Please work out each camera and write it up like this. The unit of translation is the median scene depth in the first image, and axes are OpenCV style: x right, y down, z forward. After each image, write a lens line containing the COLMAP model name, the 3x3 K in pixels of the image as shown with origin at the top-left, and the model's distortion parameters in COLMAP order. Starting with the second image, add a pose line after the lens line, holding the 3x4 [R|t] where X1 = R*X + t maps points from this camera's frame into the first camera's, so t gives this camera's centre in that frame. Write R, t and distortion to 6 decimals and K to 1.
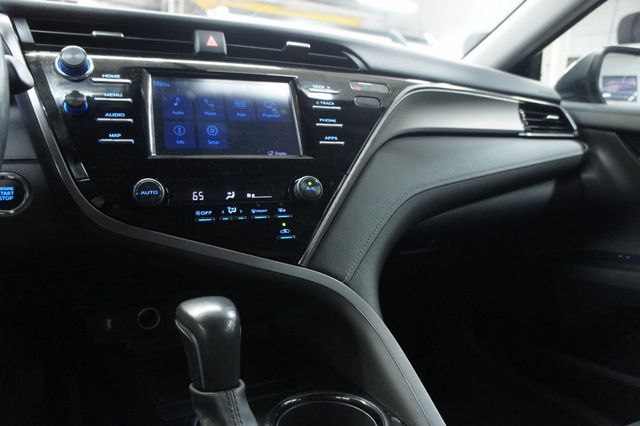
lens RADIAL K [[490.3, 0, 320.0], [0, 490.3, 213.0], [0, 0, 1]] dist [-0.170083, 0.098025]
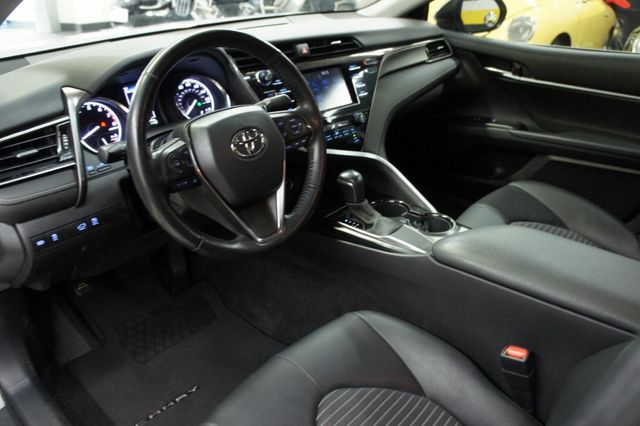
lens RADIAL K [[502.8, 0, 317.3], [0, 502.8, 211.3], [0, 0, 1]] dist [-0.183403, 0.135783]
pose [[0.950187, -0.175246, 0.257749, -0.866527], [0.090085, 0.946081, 0.311153, -0.371019], [-0.298379, -0.272434, 0.914740, -1.176701]]
